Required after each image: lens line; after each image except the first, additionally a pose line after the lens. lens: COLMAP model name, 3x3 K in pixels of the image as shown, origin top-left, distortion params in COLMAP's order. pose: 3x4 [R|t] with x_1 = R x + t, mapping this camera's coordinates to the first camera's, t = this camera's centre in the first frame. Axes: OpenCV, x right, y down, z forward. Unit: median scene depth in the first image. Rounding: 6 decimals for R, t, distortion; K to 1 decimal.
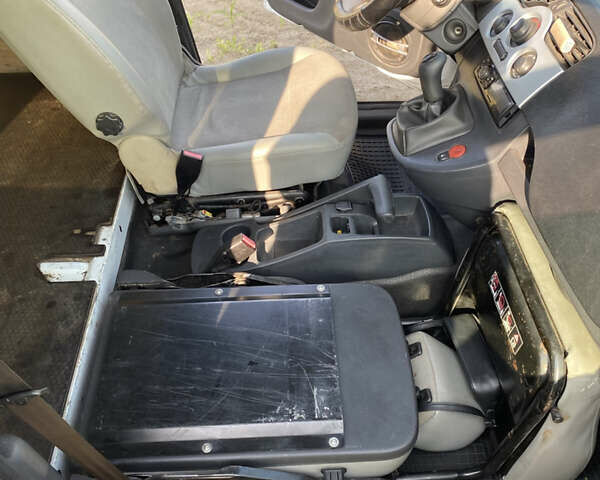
lens RADIAL K [[627.2, 0, 258.8], [0, 627.2, 241.1], [0, 0, 1]] dist [0.005667, -0.138415]
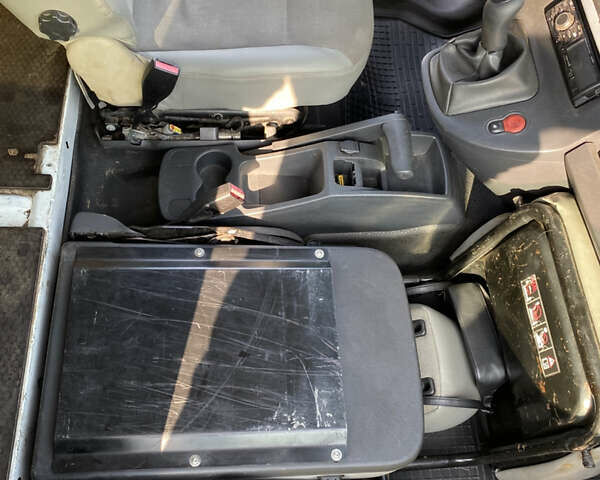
lens RADIAL K [[627.2, 0, 258.8], [0, 627.2, 241.1], [0, 0, 1]] dist [0.005667, -0.138415]
pose [[0.988528, 0.031081, 0.147803, -0.110542], [-0.075775, 0.948584, 0.307320, -0.198450], [-0.130652, -0.314995, 0.940058, 0.211944]]
